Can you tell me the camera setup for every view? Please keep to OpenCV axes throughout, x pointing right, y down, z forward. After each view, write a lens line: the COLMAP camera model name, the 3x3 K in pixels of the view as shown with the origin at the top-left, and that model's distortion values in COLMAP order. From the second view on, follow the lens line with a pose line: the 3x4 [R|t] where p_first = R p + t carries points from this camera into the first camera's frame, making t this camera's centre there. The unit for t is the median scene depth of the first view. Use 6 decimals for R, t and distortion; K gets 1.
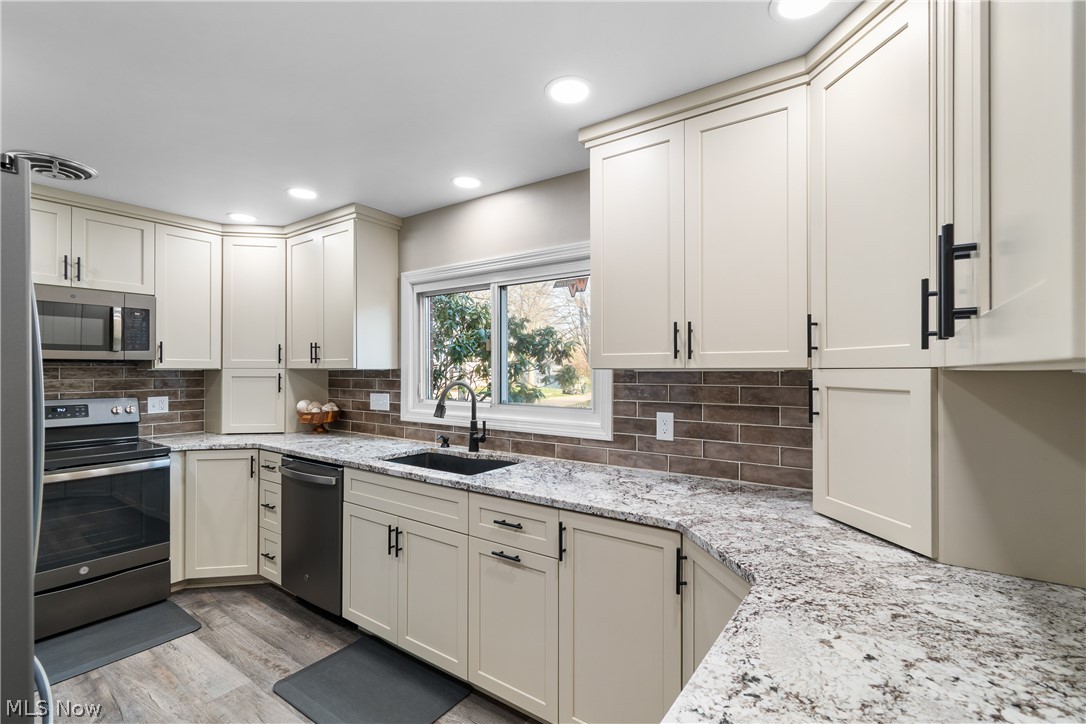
lens RADIAL K [[490.5, 0, 553.8], [0, 490.5, 363.2], [0, 0, 1]] dist [0.001617, 0.001179]
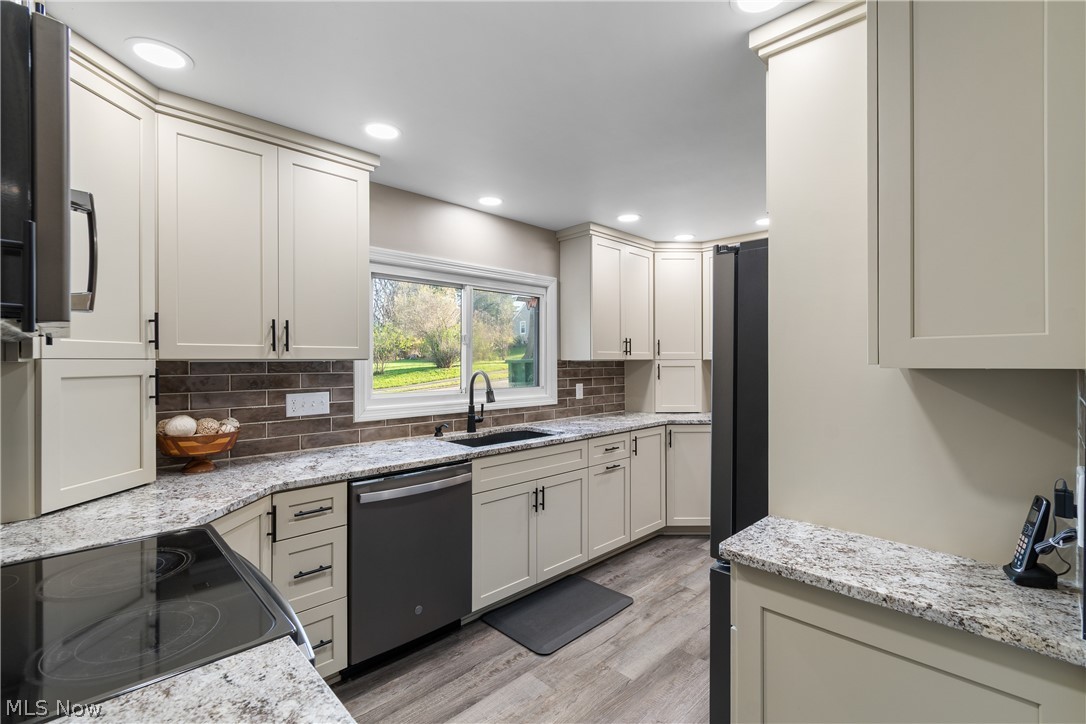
lens RADIAL K [[482.1, 0, 556.4], [0, 482.1, 356.8], [0, 0, 1]] dist [0.000173, 0.000118]
pose [[0.173419, 0.005647, 0.984832, -1.181586], [-0.011353, 0.999929, -0.003735, 0.005918], [-0.984783, -0.010533, 0.173471, 0.585496]]
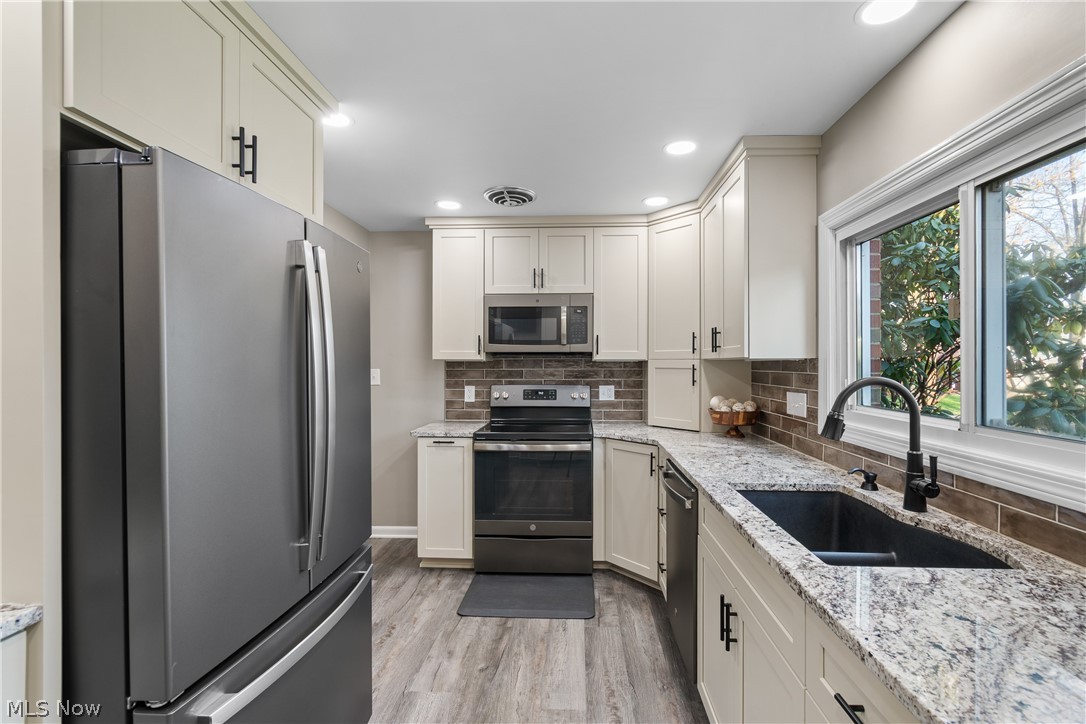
lens RADIAL K [[490.5, 0, 553.8], [0, 490.5, 363.2], [0, 0, 1]] dist [0.001617, 0.001179]
pose [[0.532632, -0.000696, -0.846346, 0.076933], [0.010929, 0.999922, 0.006055, 0.011901], [0.846276, -0.012475, 0.532598, 0.366437]]
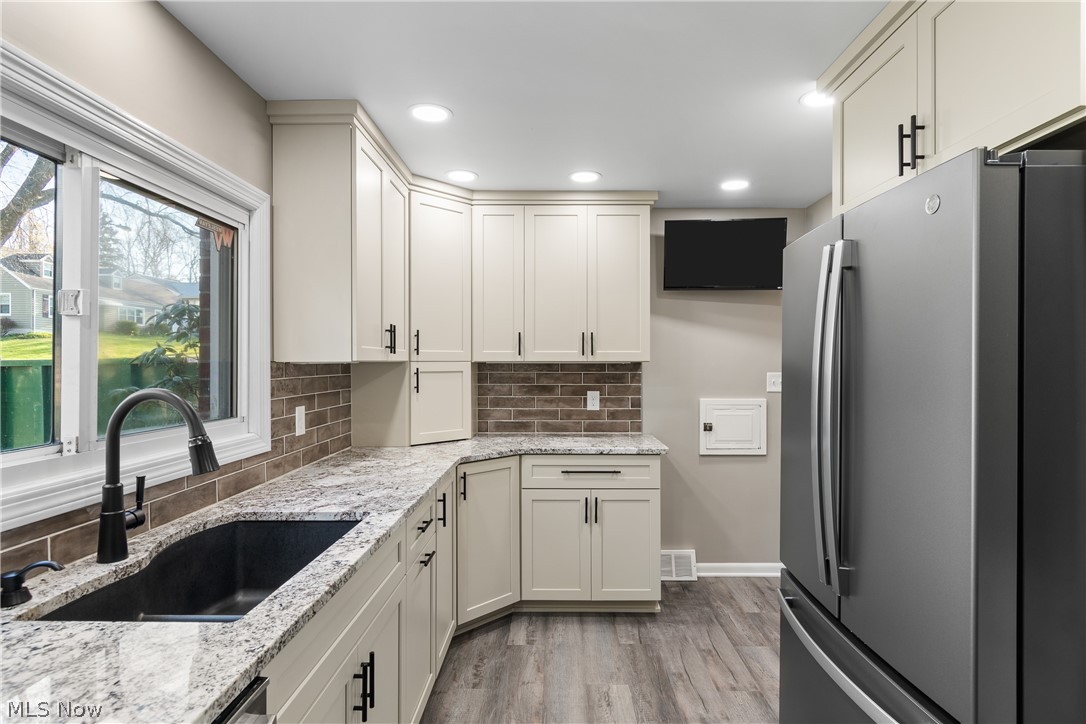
lens RADIAL K [[561.0, 0, 549.4], [0, 561.0, 359.9], [0, 0, 1]] dist [0.002145, -0.000568]
pose [[-0.564620, 0.002314, 0.825348, -0.729831], [-0.012423, 0.999859, -0.011302, 0.011512], [-0.825258, -0.016635, -0.564511, 0.924014]]
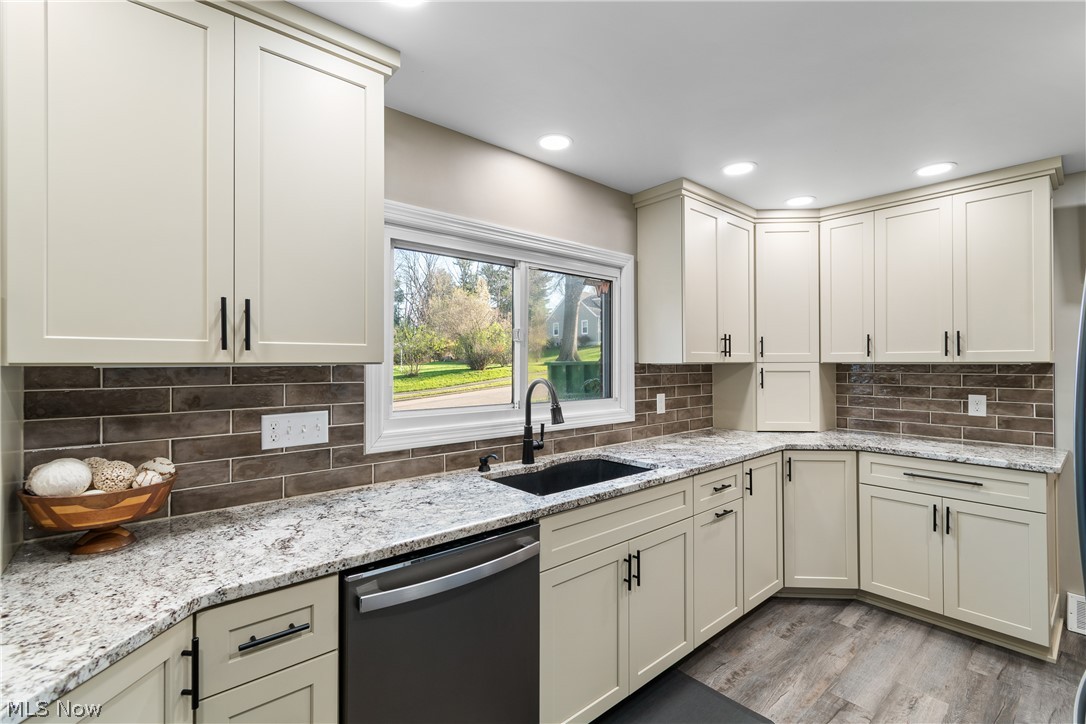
lens RADIAL K [[482.1, 0, 556.4], [0, 482.1, 356.8], [0, 0, 1]] dist [0.000173, 0.000118]
pose [[0.237206, 0.009524, 0.971413, -0.900588], [-0.011484, 0.999910, -0.006999, 0.005518], [-0.971391, -0.009495, 0.237294, 0.729619]]
